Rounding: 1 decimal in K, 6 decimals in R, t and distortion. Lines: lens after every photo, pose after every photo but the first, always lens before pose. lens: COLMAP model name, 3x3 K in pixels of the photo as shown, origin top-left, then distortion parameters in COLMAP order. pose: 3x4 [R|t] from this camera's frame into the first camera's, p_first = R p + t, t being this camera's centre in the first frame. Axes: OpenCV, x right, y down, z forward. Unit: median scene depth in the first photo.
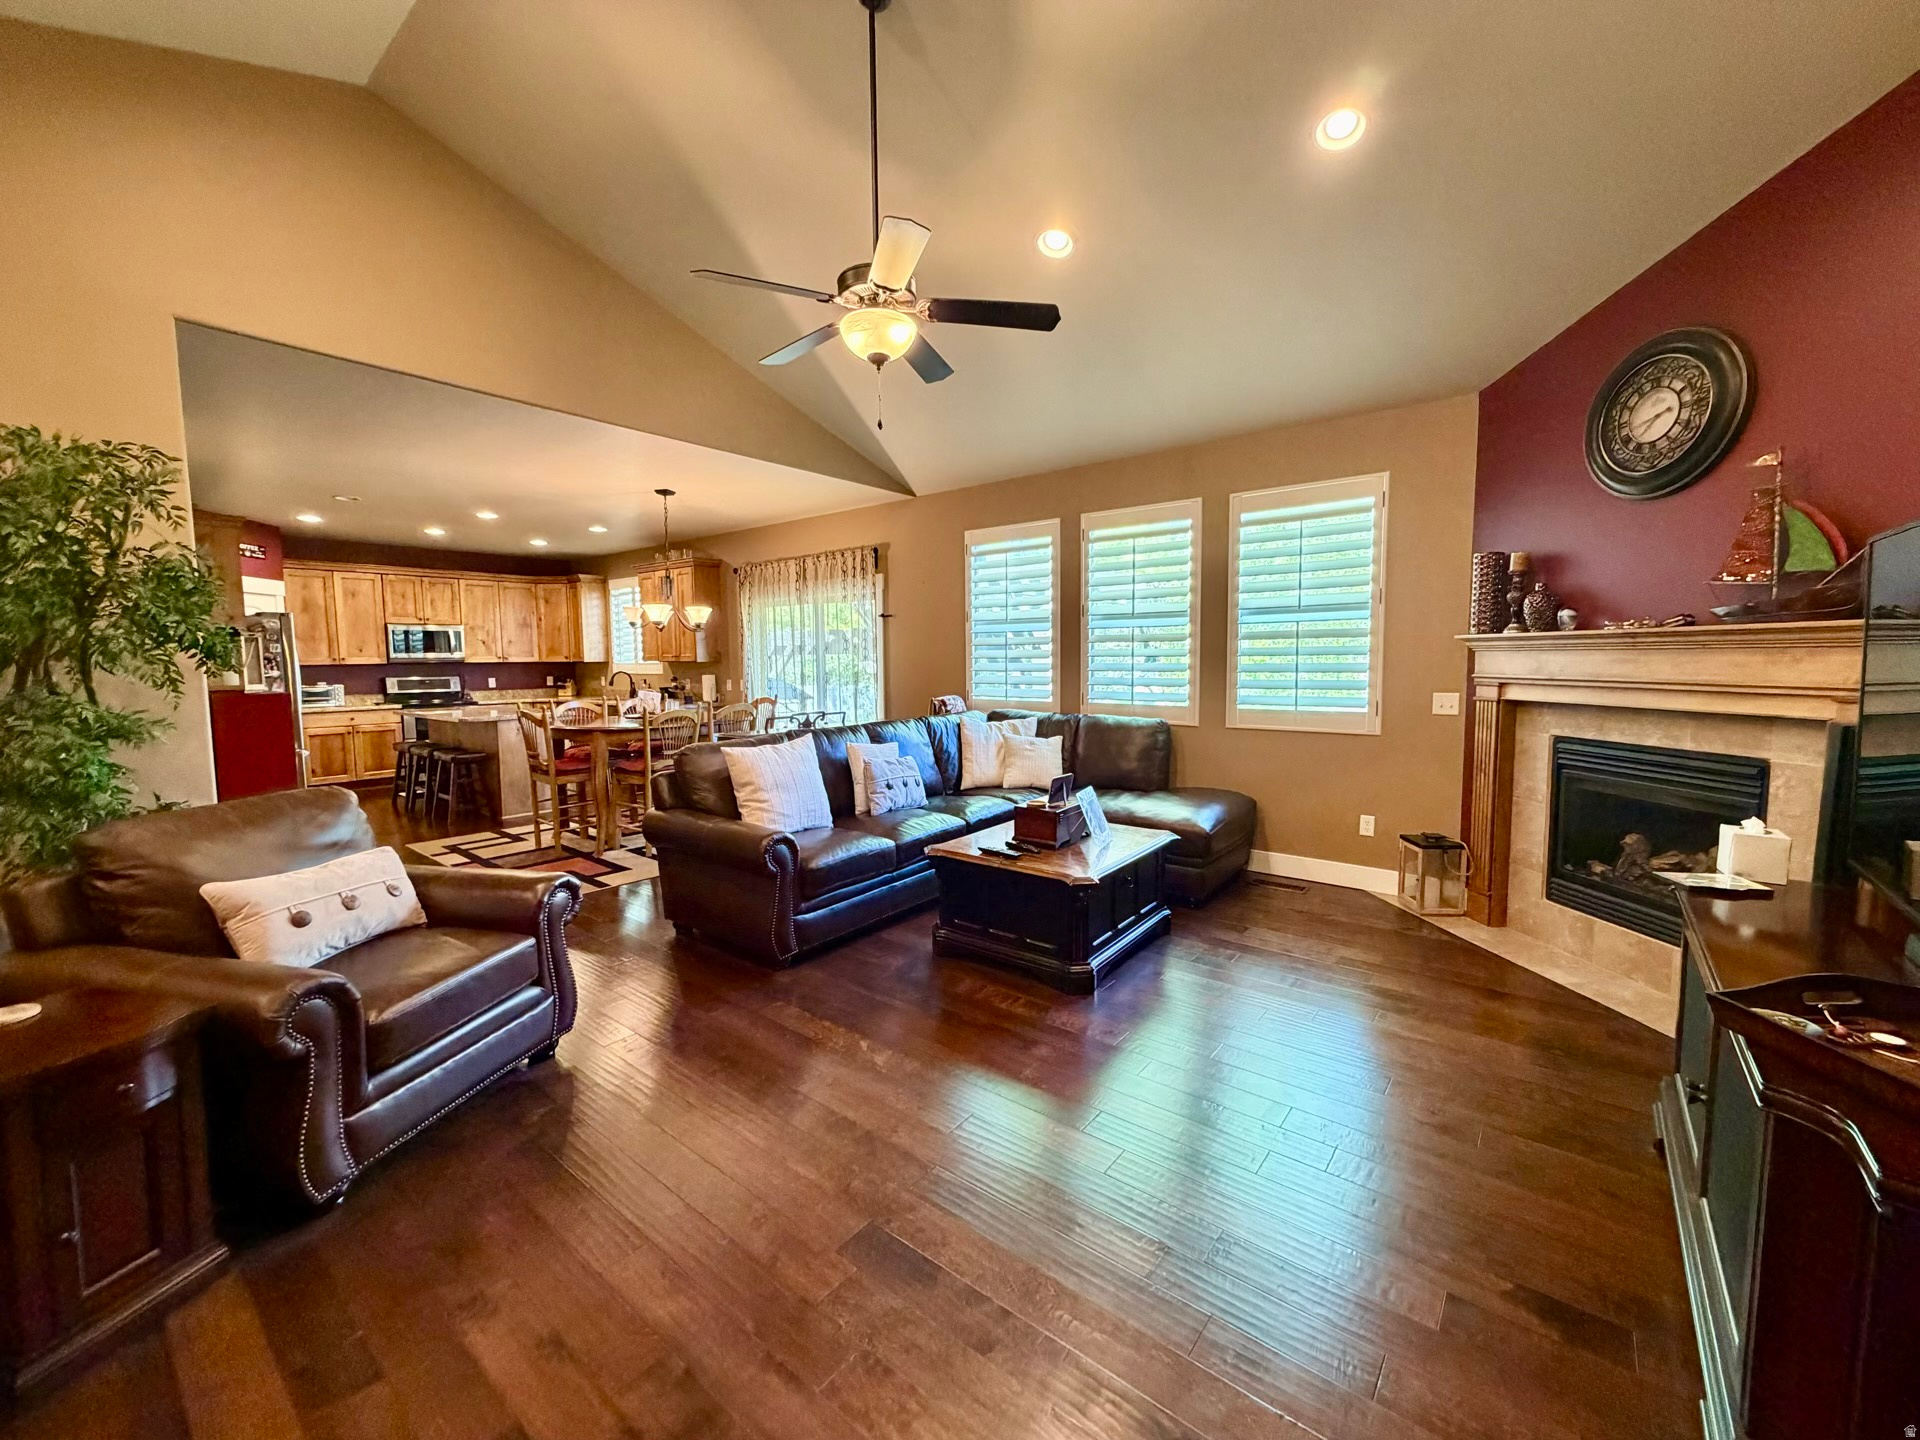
lens RADIAL K [[761.8, 0, 954.4], [0, 761.8, 719.3], [0, 0, 1]] dist [0.000213, 0.000251]
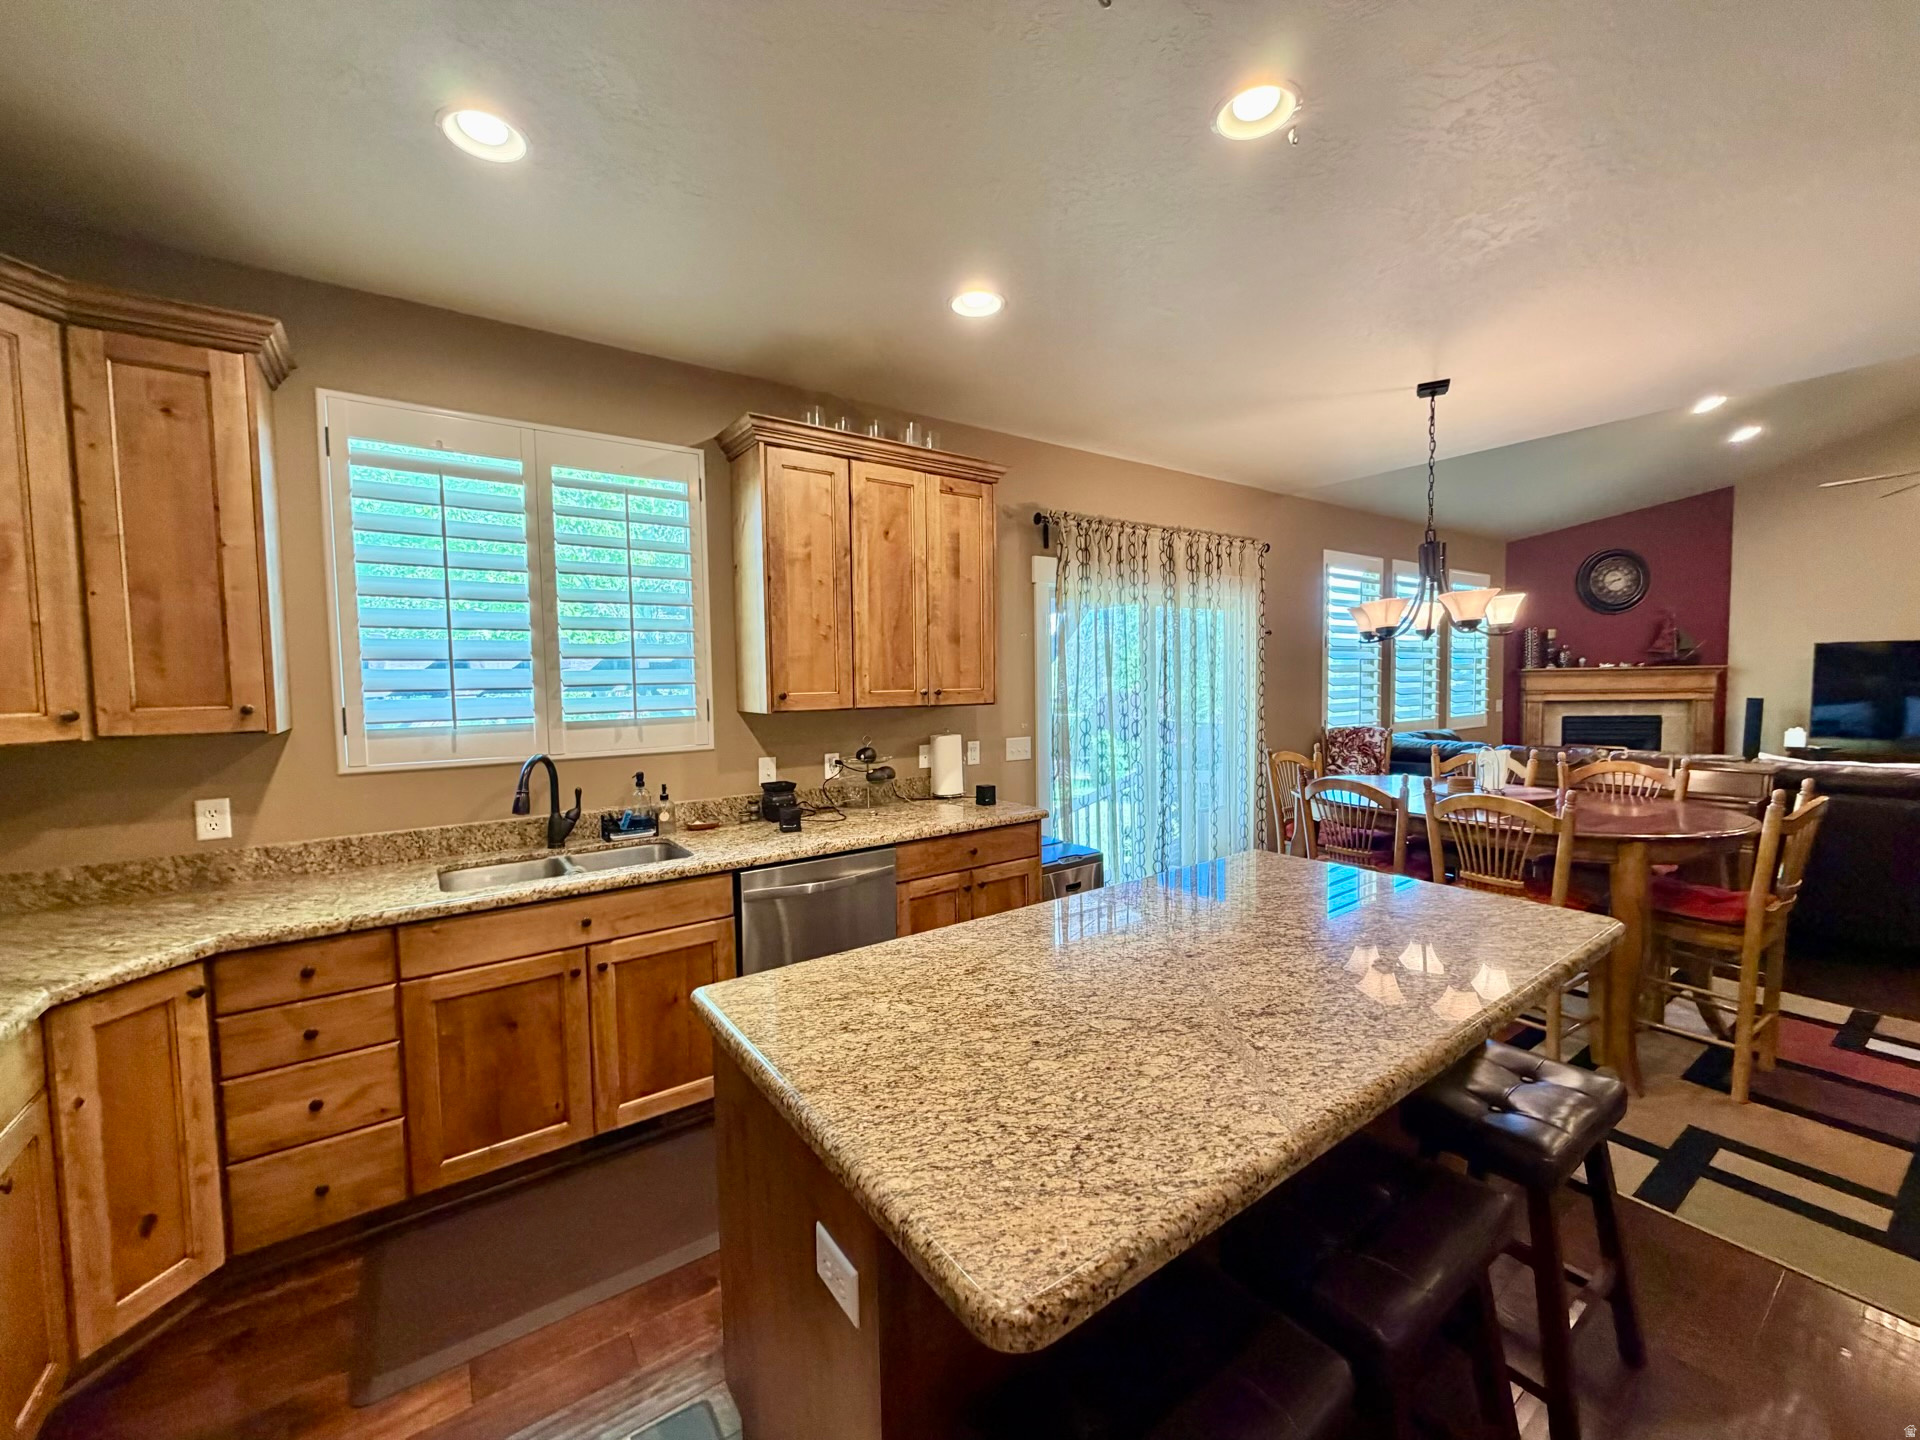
lens RADIAL K [[761.8, 0, 952.7], [0, 761.8, 716.8], [0, 0, 1]] dist [0.000213, 0.000251]
pose [[0.270353, -0.046546, 0.961636, -0.768205], [0.092022, 0.995507, 0.022315, -0.080772], [-0.958353, 0.082459, 0.273421, 0.909841]]
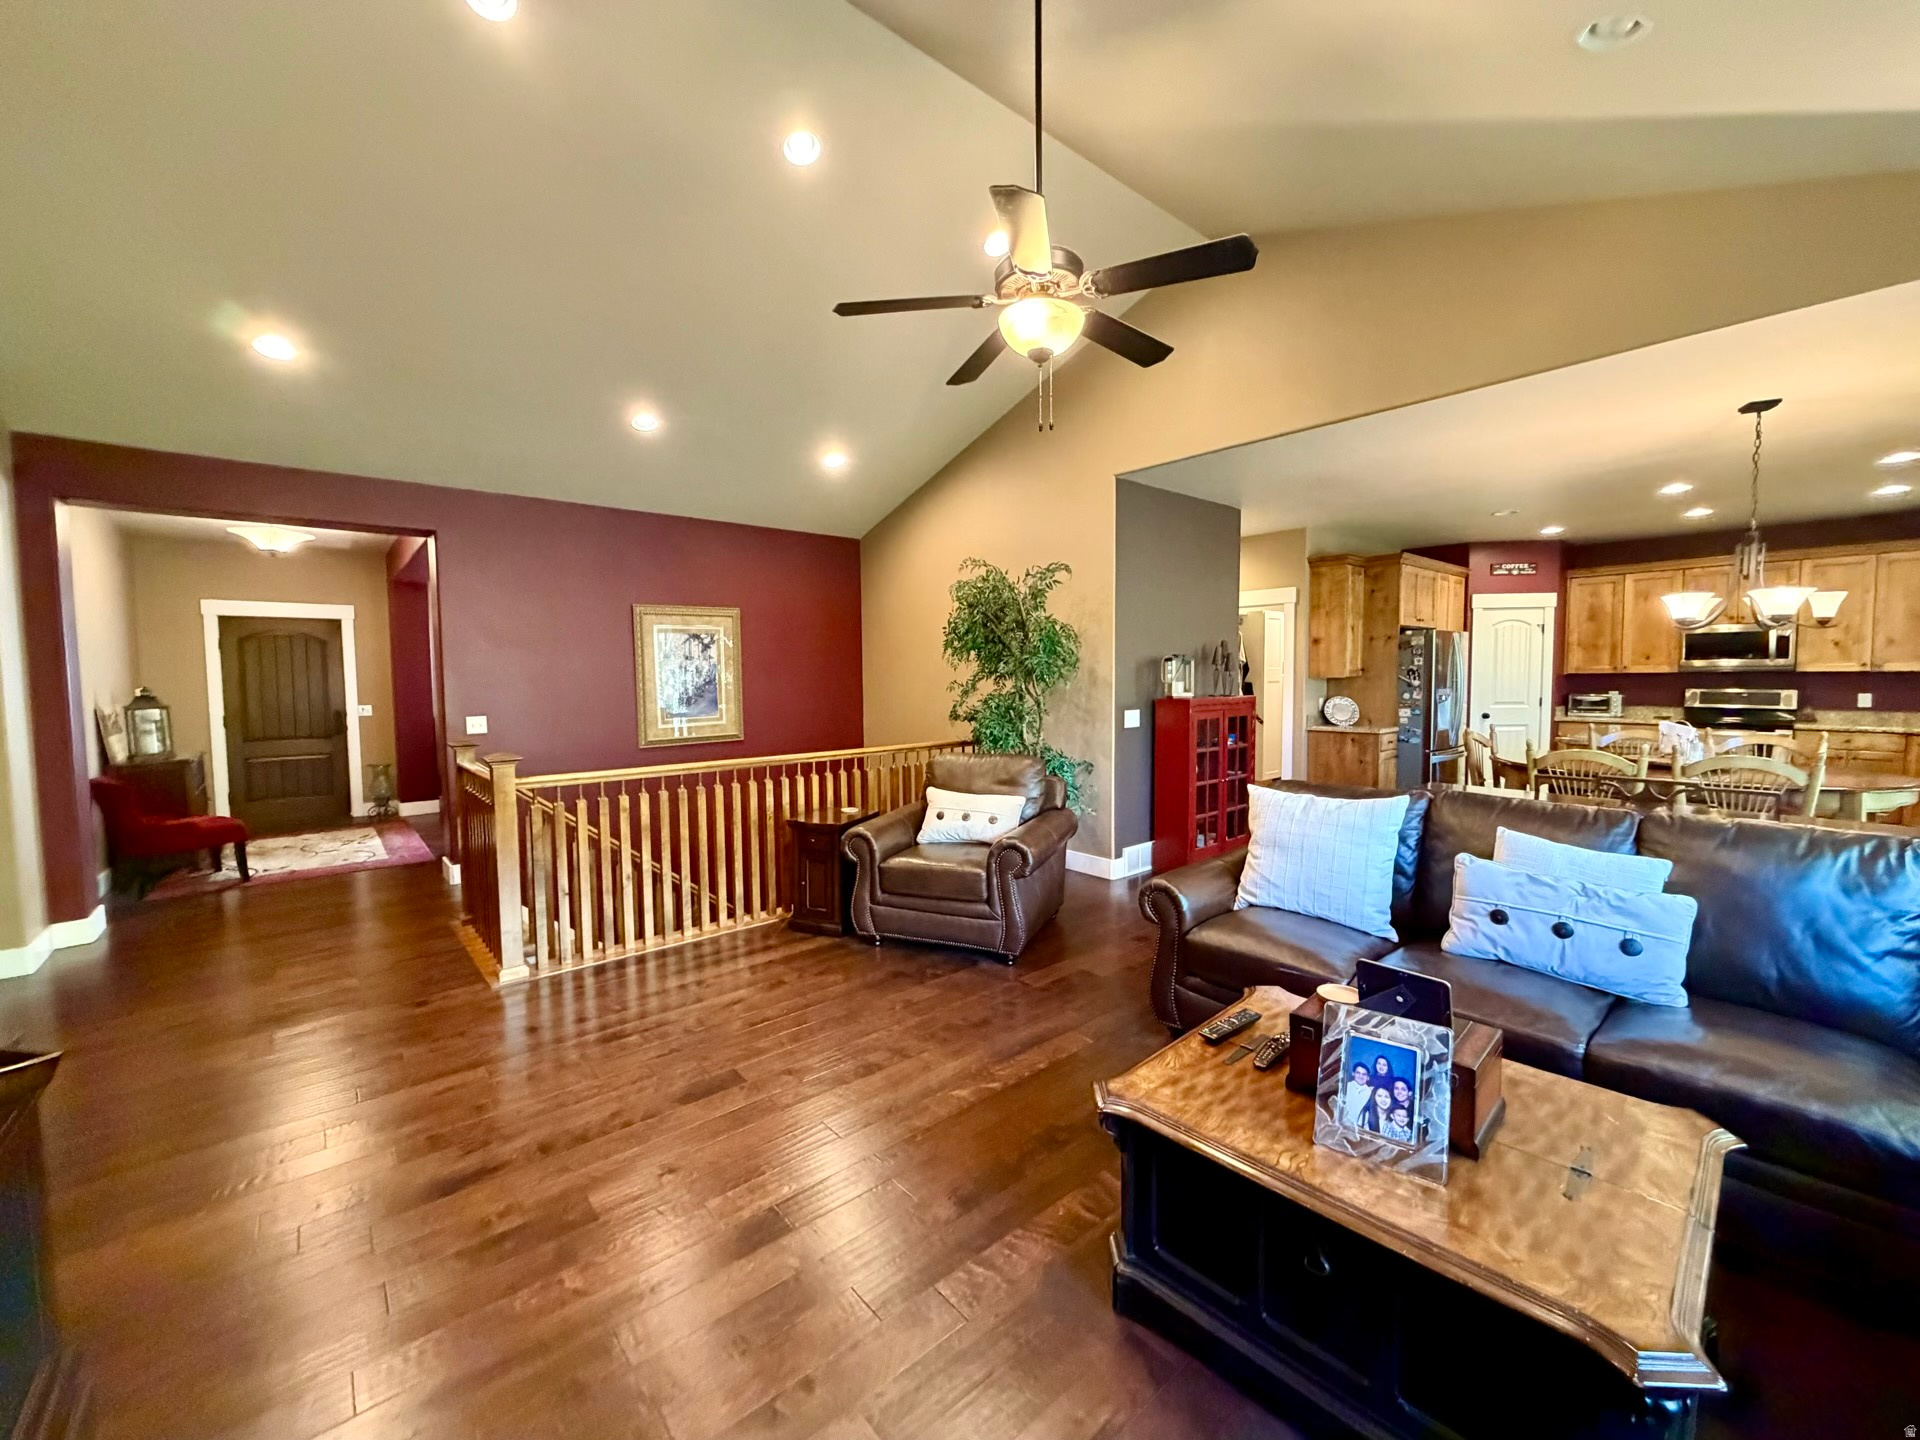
lens RADIAL K [[761.8, 0, 952.2], [0, 761.8, 718.4], [0, 0, 1]] dist [0.000213, 0.000251]
pose [[-0.180197, 0.070388, -0.981109, 0.275685], [-0.068471, 0.994119, 0.083897, -0.039893], [0.981244, 0.082295, -0.174318, 0.366249]]
